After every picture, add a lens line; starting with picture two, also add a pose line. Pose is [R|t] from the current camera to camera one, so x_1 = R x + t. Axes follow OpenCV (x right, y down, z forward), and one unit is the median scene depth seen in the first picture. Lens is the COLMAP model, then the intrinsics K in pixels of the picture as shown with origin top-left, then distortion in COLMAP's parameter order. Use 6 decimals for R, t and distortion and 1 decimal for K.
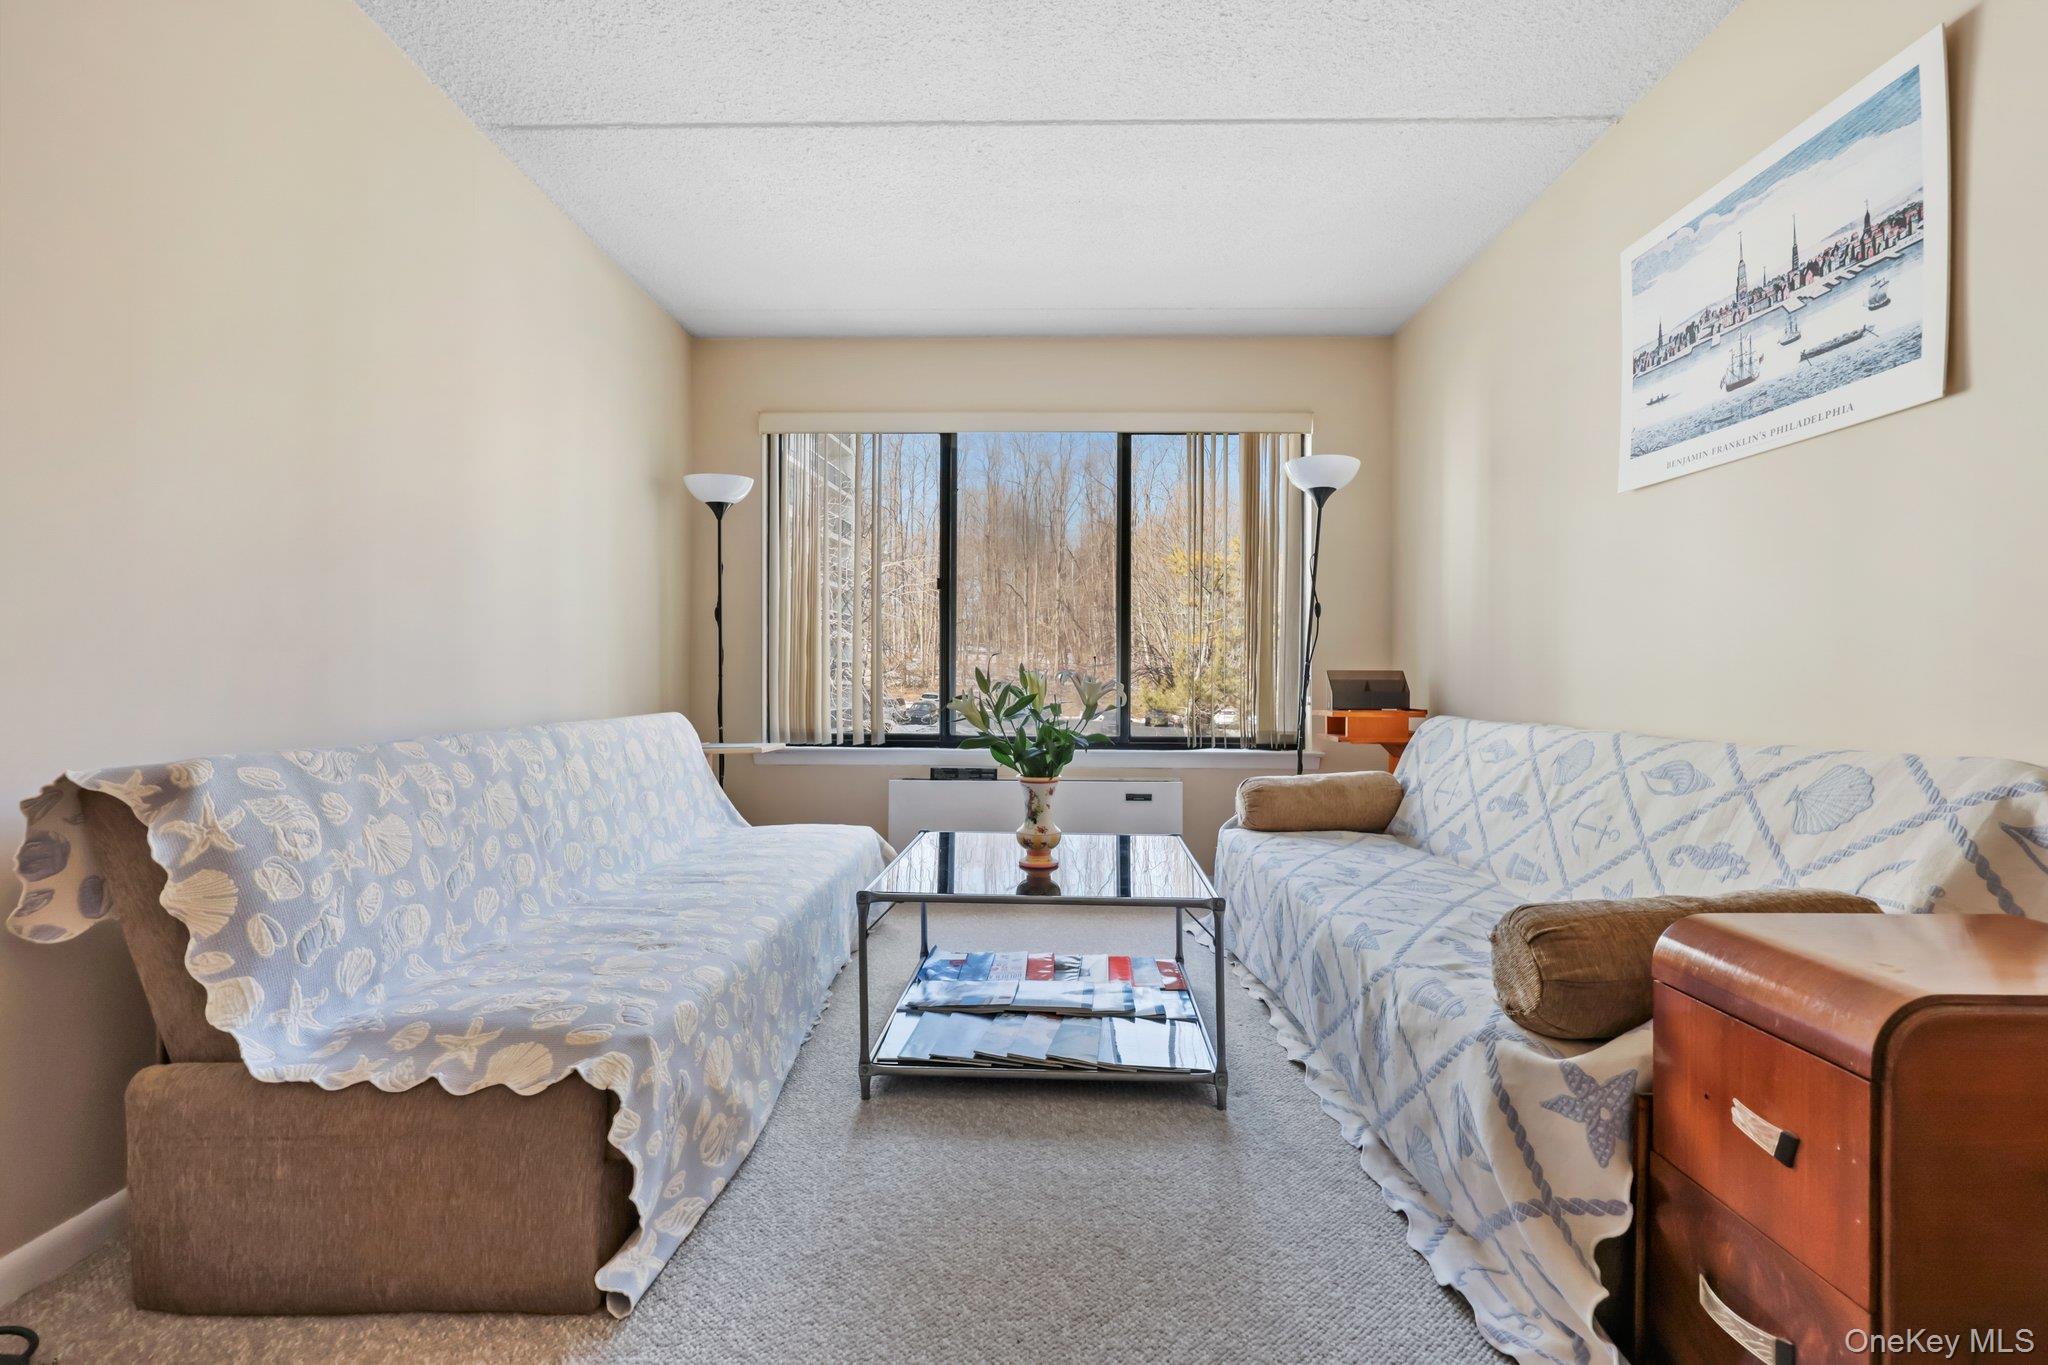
lens RADIAL K [[901.9, 0, 1024.0], [0, 901.9, 682.5], [0, 0, 1]] dist [0.003124, 0.000087]
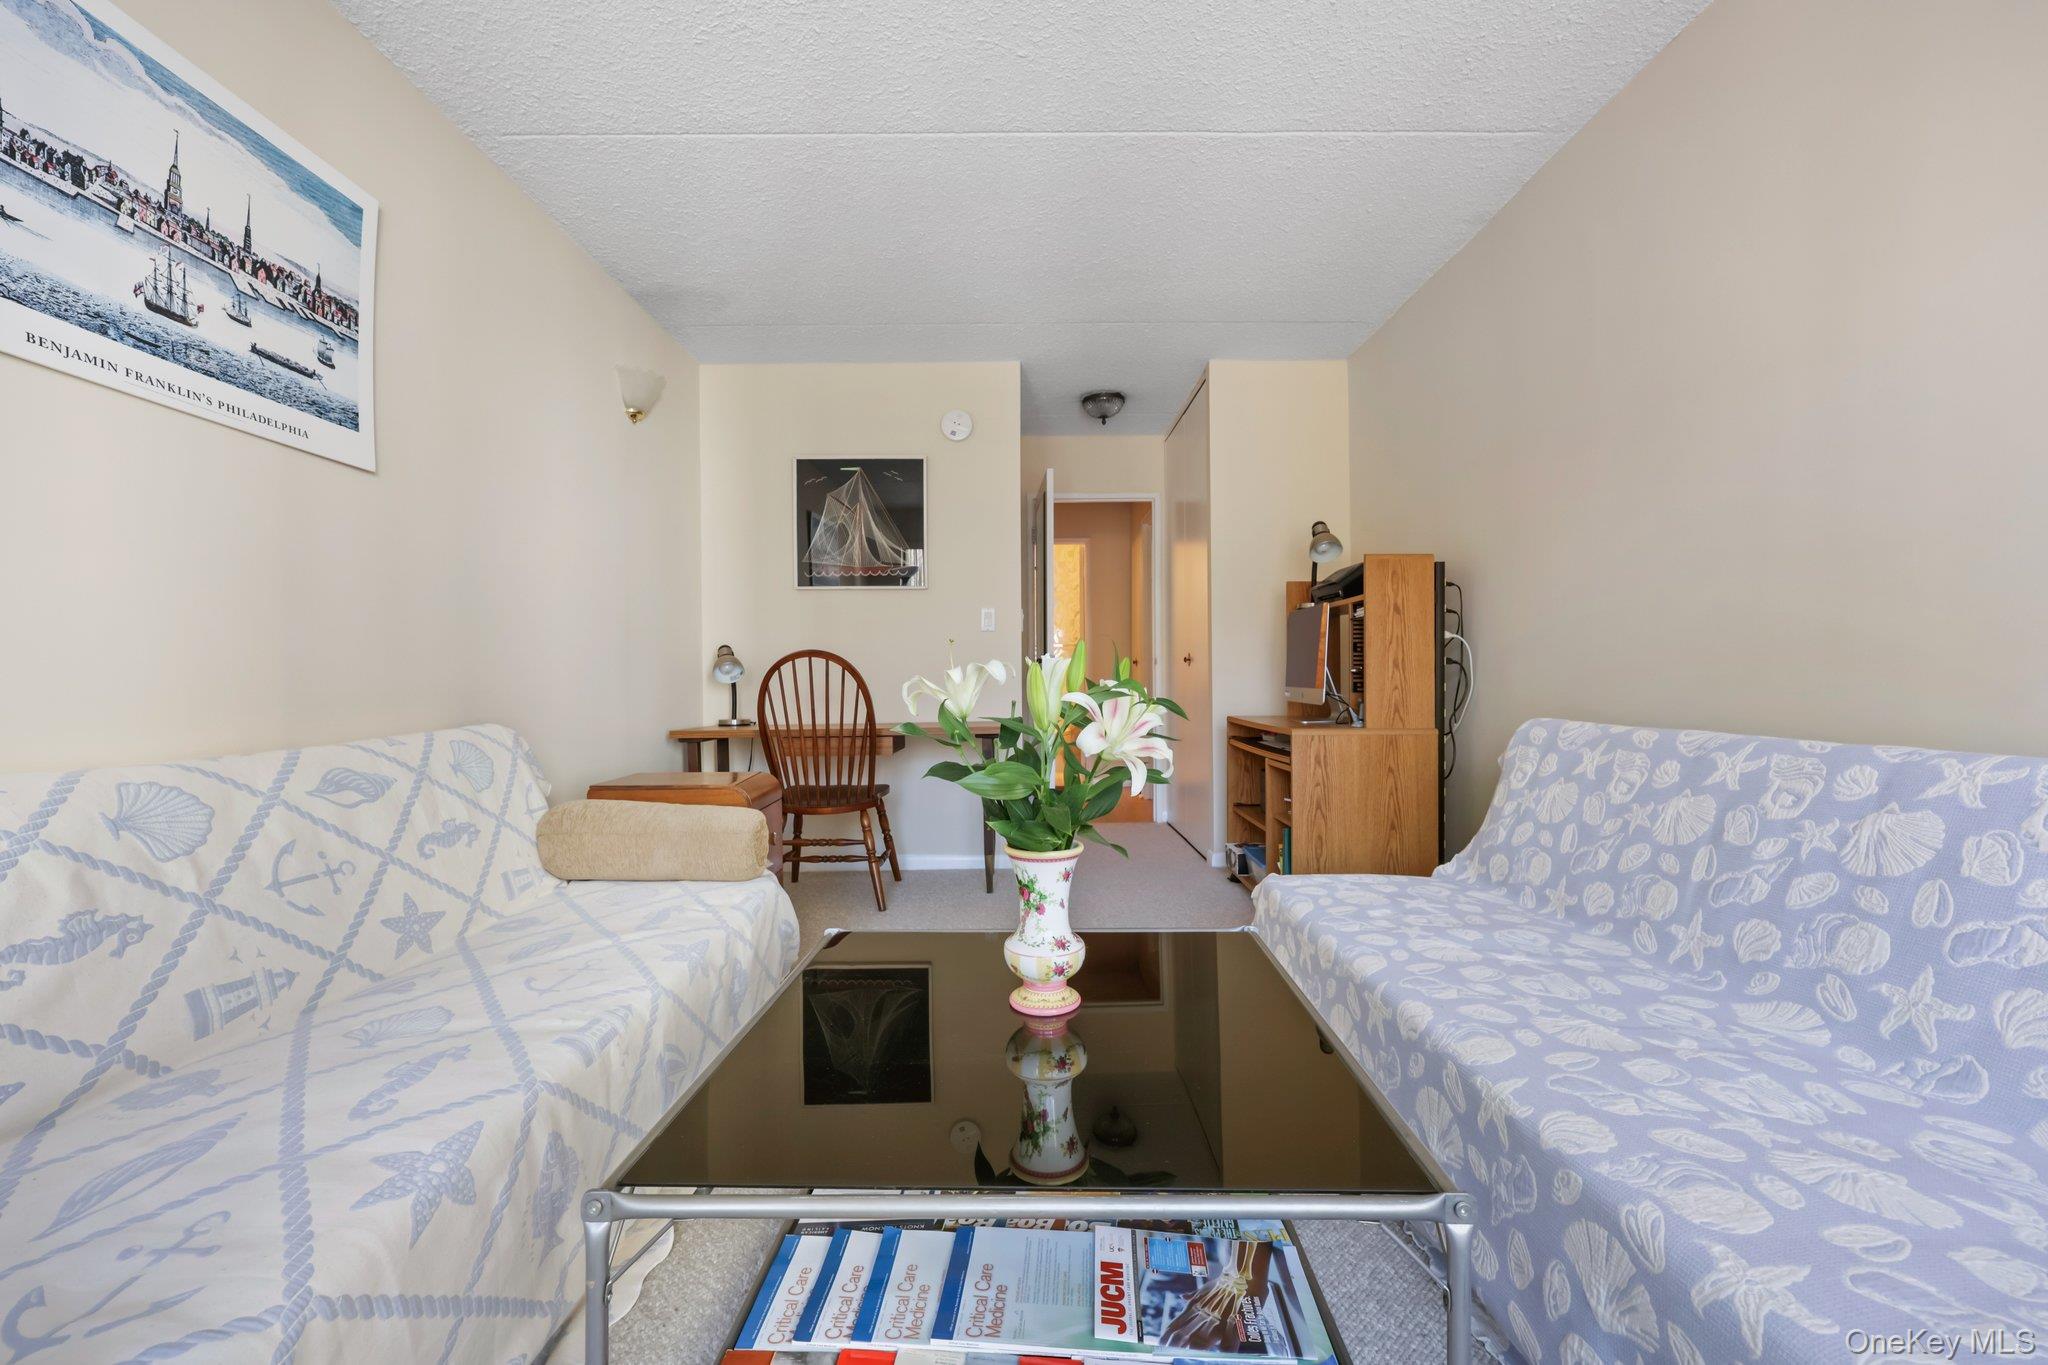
lens RADIAL K [[794.0, 0, 1024.0], [0, 794.0, 682.5], [0, 0, 1]] dist [-0.000288, 0.000104]
pose [[-0.999833, 0.006395, -0.017097, 0.045772], [0.006133, 0.999863, 0.015365, -0.008369], [0.017193, 0.015258, -0.999736, 1.766200]]
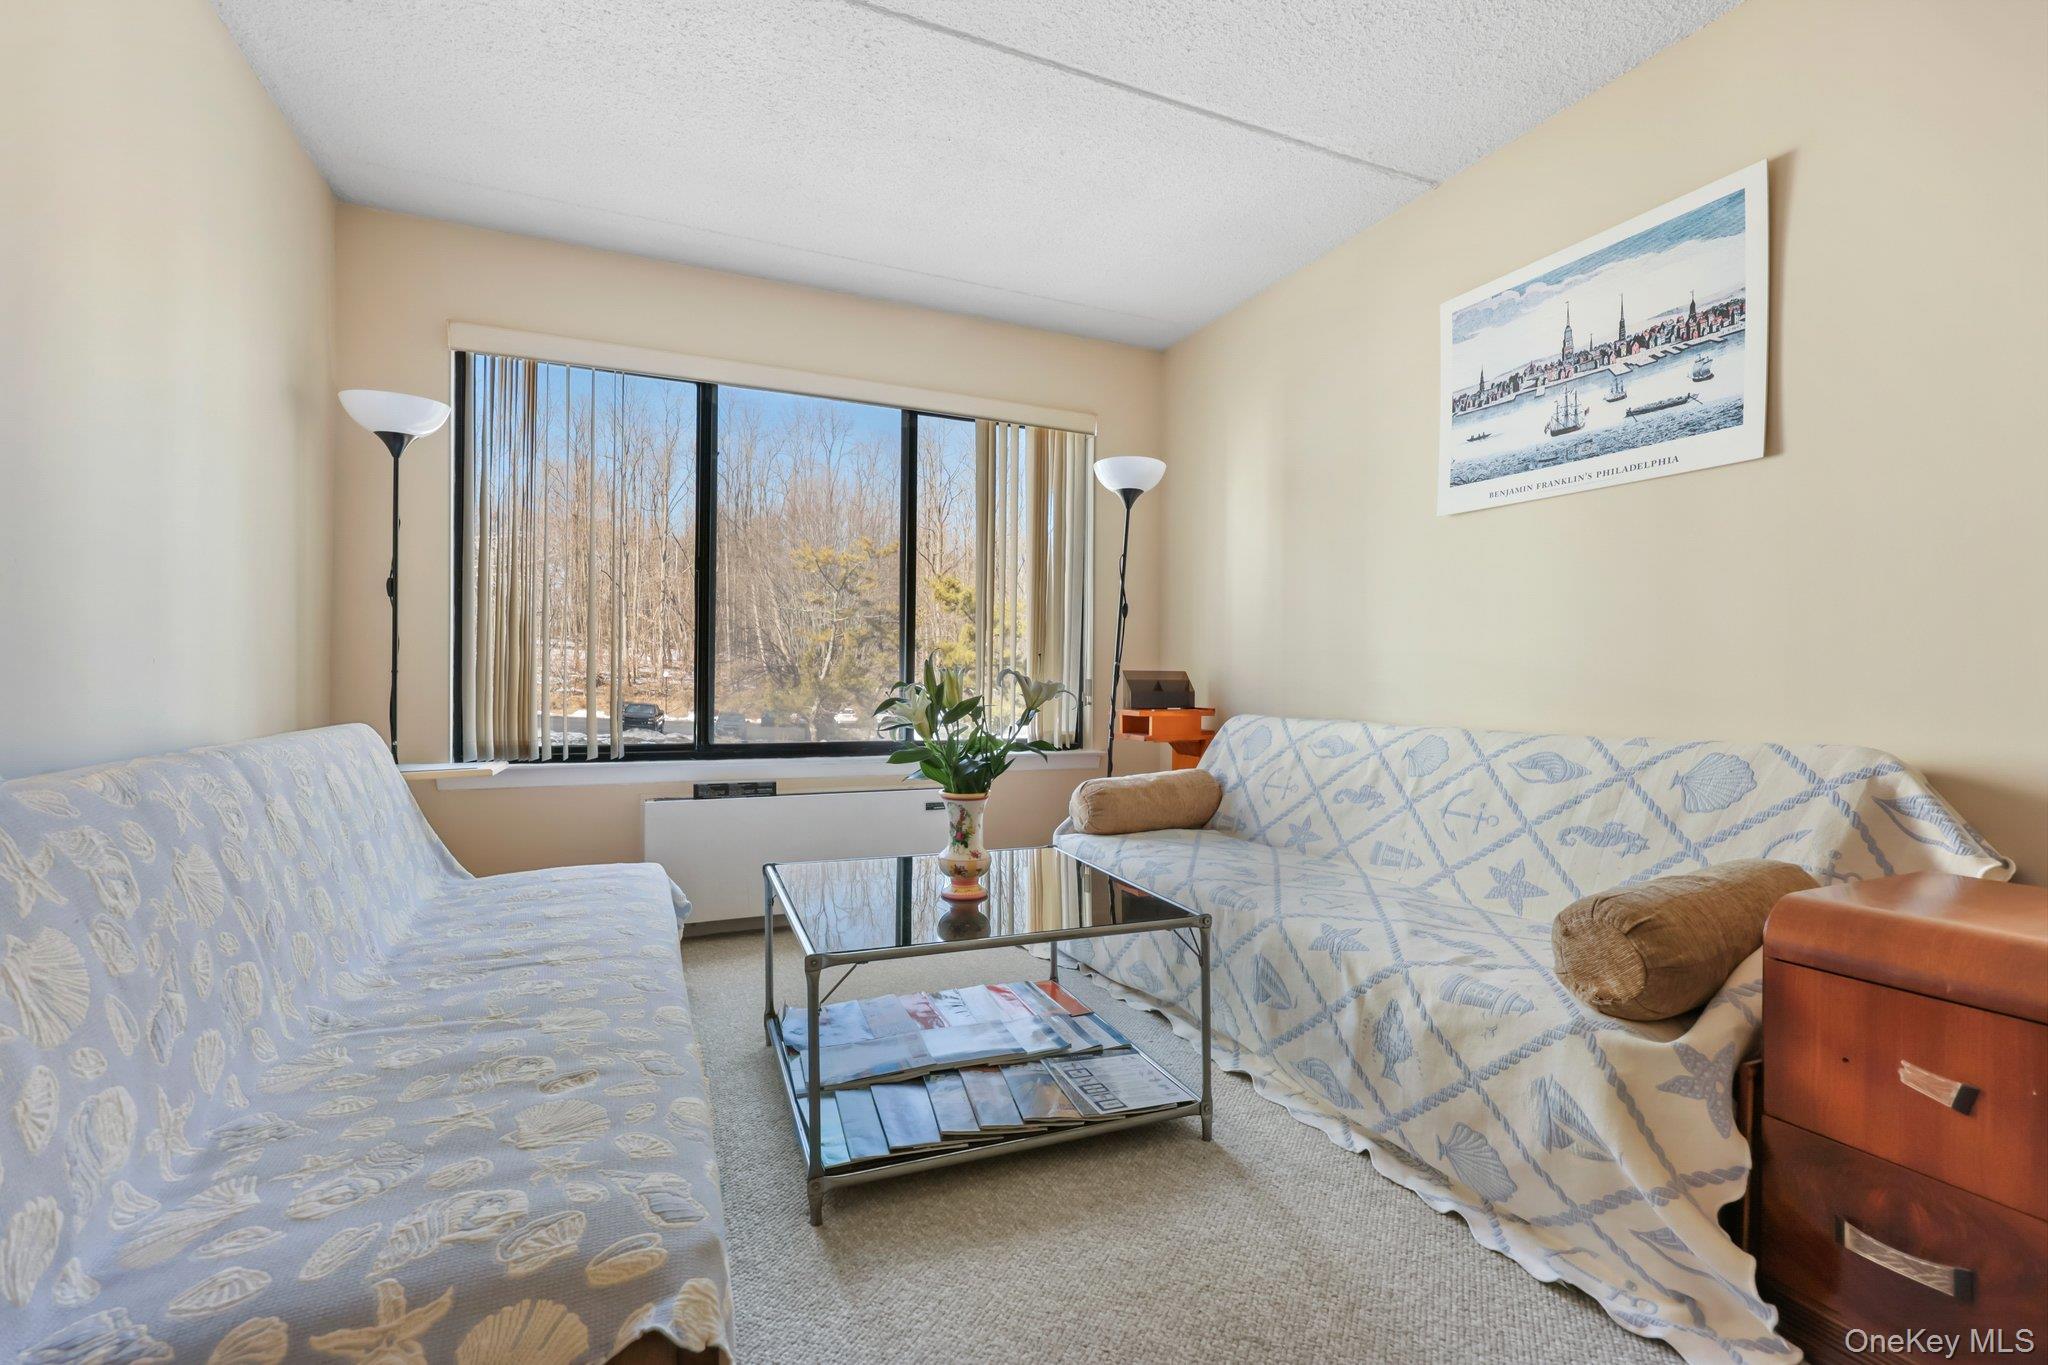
lens RADIAL K [[901.9, 0, 1024.0], [0, 901.9, 682.5], [0, 0, 1]] dist [0.003124, 0.000087]
pose [[0.906418, 0.002102, 0.422377, -0.351665], [-0.002858, 0.999995, 0.001157, -0.001685], [-0.422373, -0.002256, 0.906419, 0.235835]]
